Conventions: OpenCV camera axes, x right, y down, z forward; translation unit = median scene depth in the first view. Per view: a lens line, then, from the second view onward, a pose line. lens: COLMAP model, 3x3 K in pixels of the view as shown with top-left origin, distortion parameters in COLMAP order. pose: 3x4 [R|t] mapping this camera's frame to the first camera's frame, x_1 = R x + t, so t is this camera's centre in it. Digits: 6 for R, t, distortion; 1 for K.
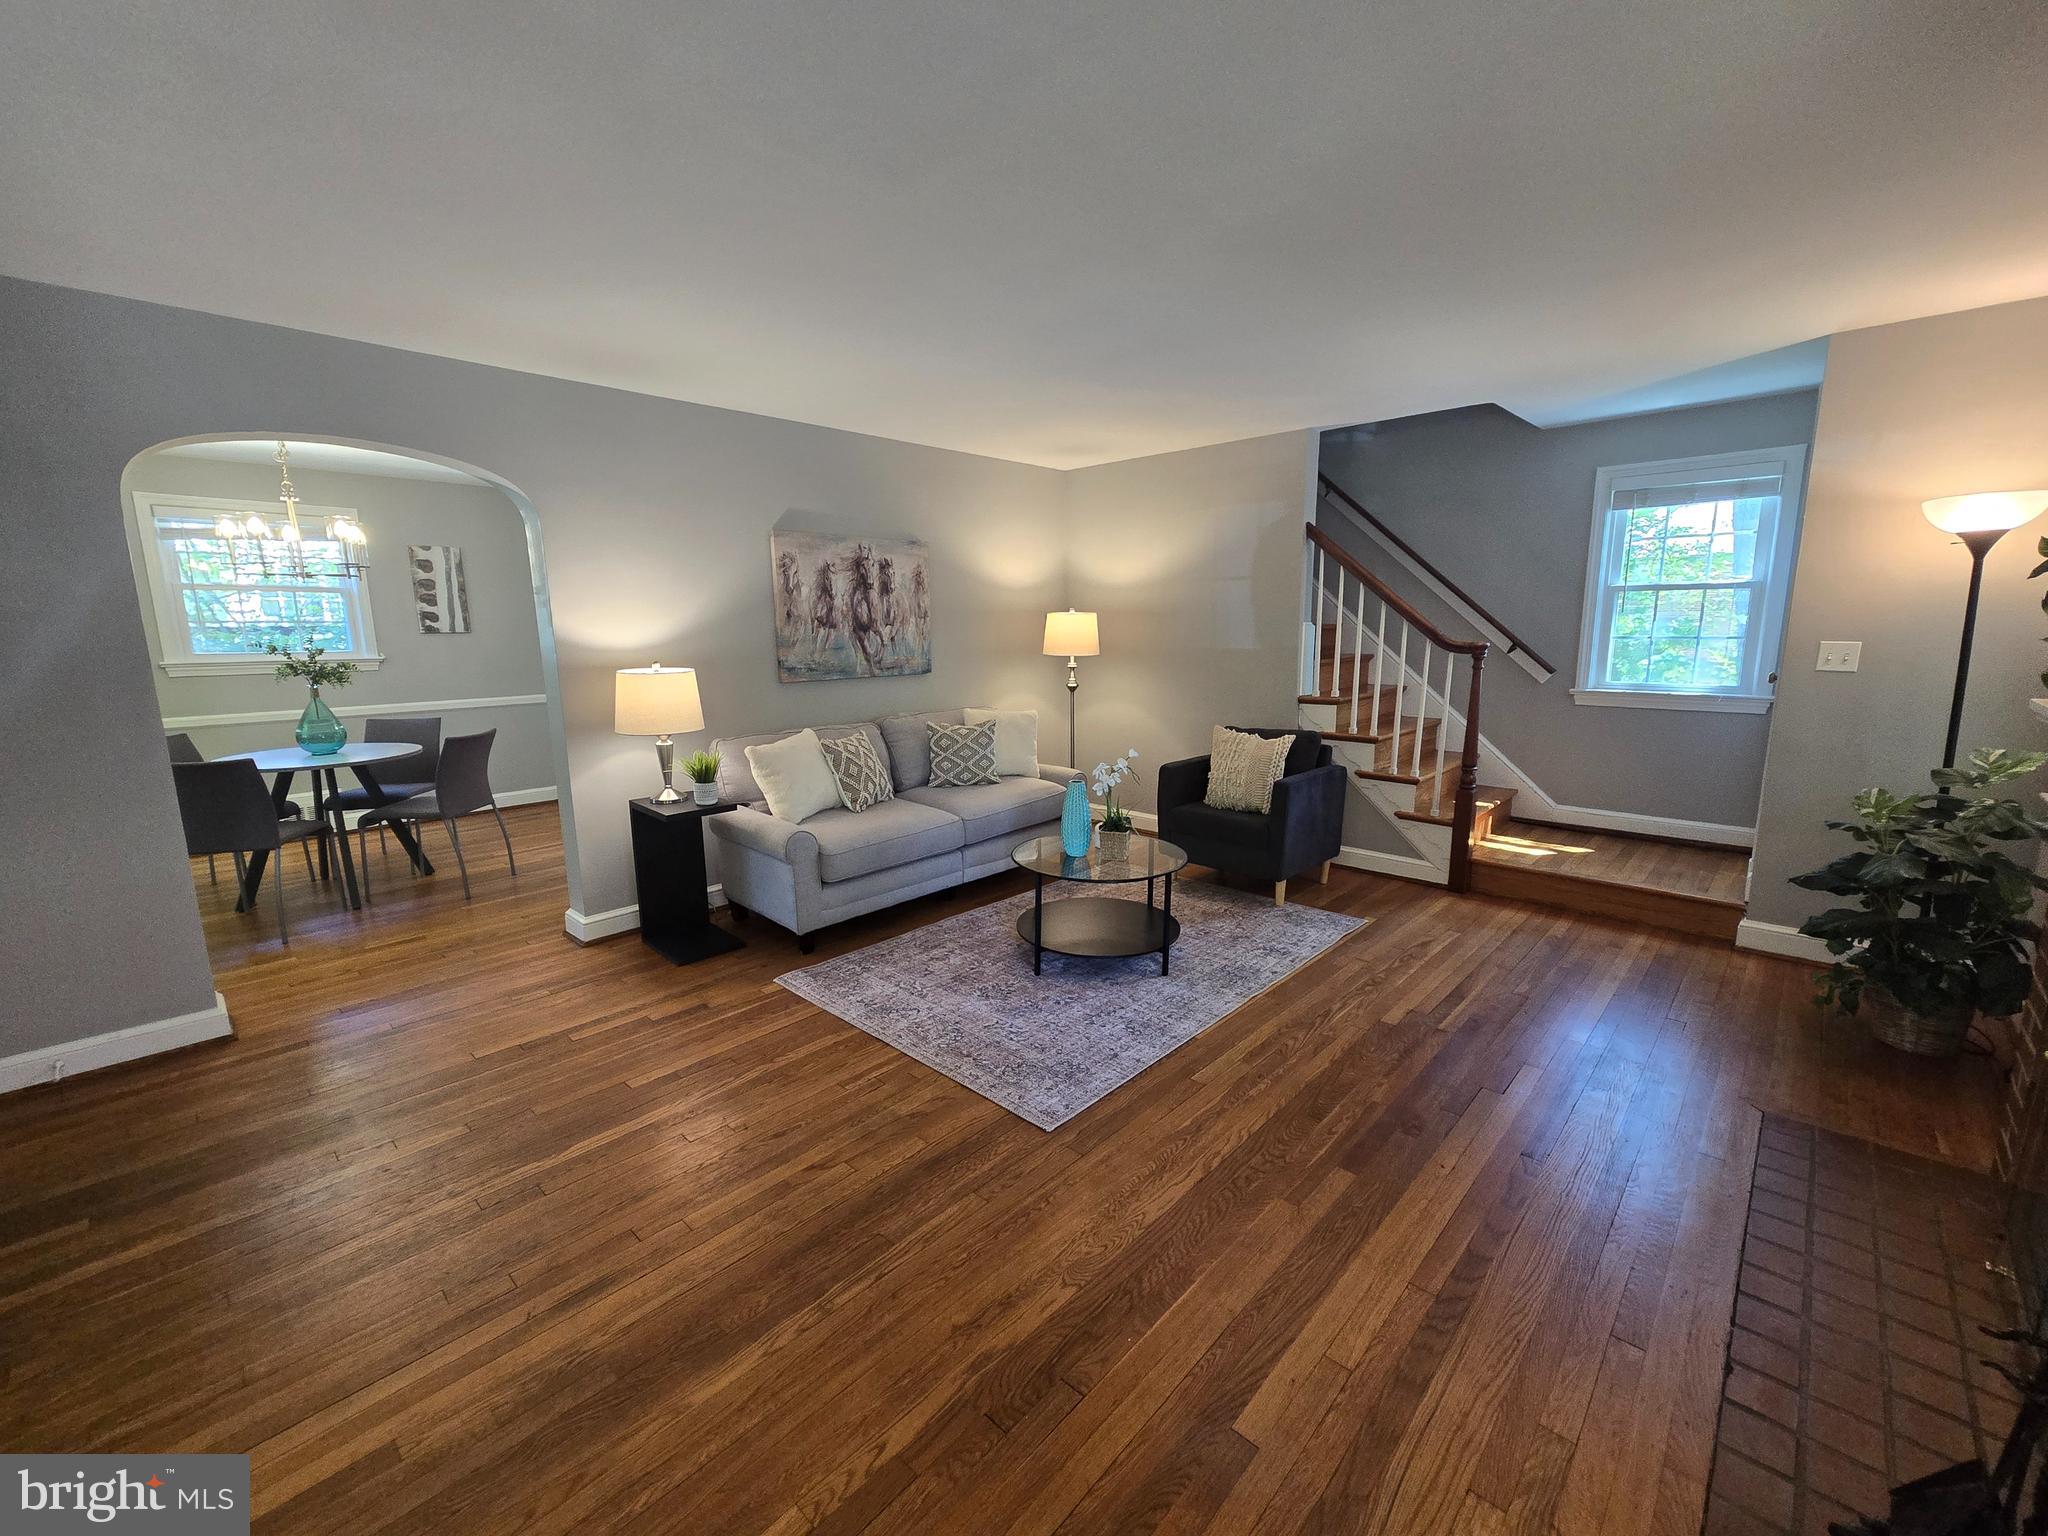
lens RADIAL K [[846.9, 0, 1037.7], [0, 846.9, 769.3], [0, 0, 1]] dist [0.003637, 0.001306]
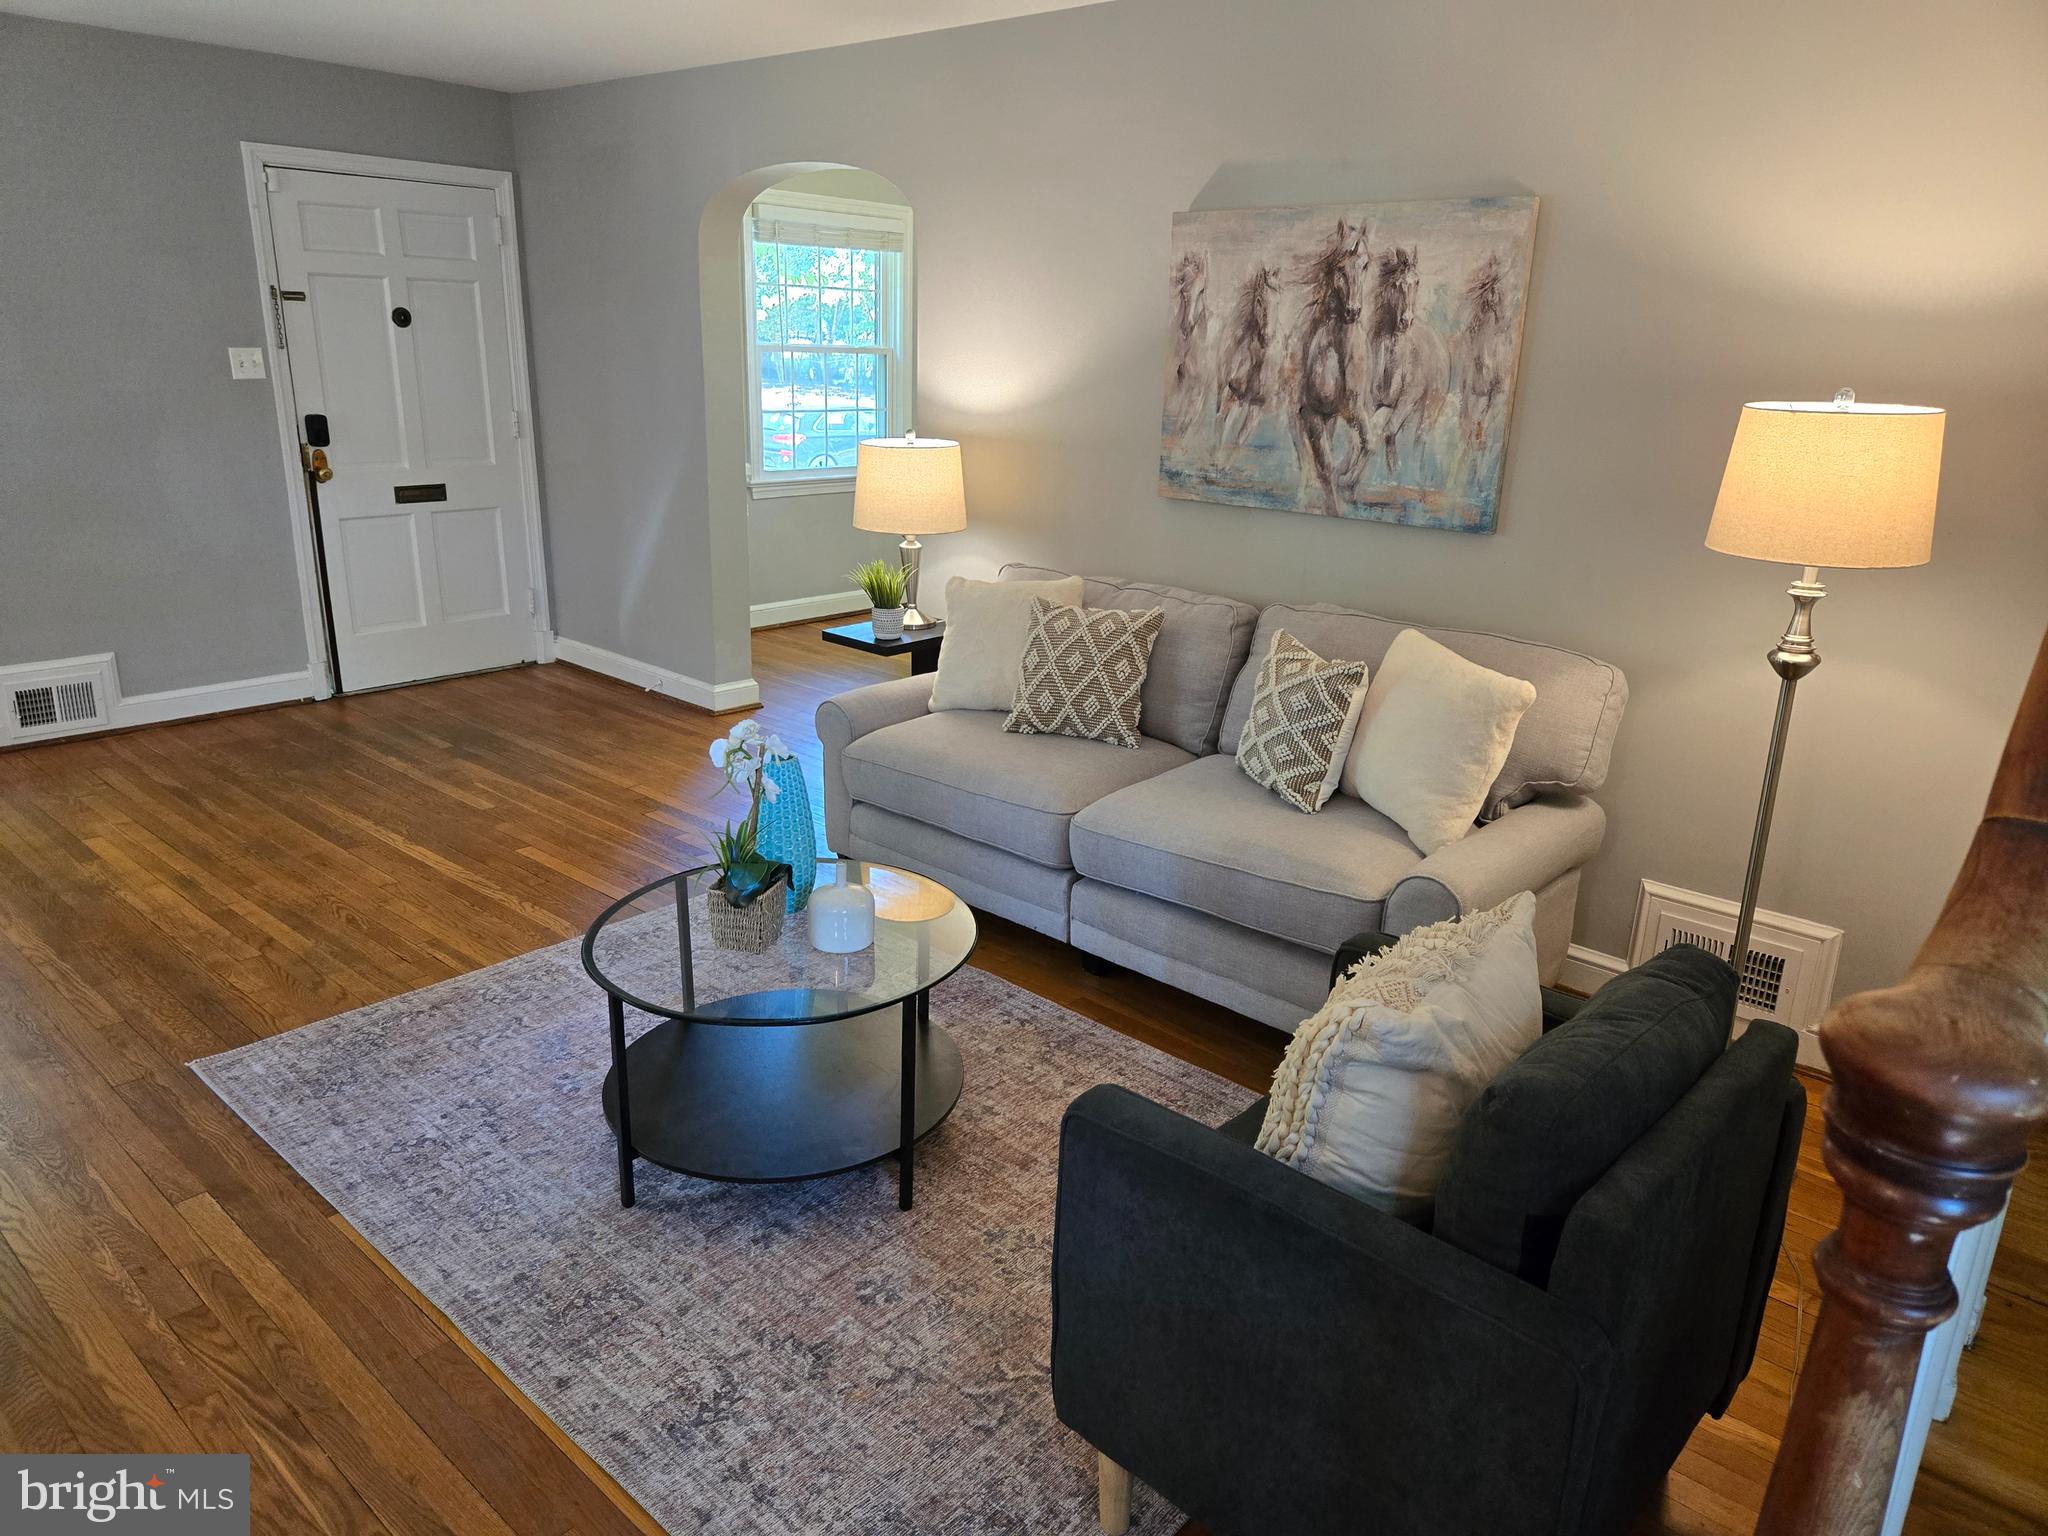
lens RADIAL K [[1378.3, 0, 1024.0], [0, 1378.3, 768.0], [0, 0, 1]] dist [0.042178, -0.001066]
pose [[0.010083, 0.310785, -0.950427, 0.603939], [-0.198445, 0.932192, 0.302717, -0.187374], [0.980060, 0.185555, 0.071073, 0.849469]]
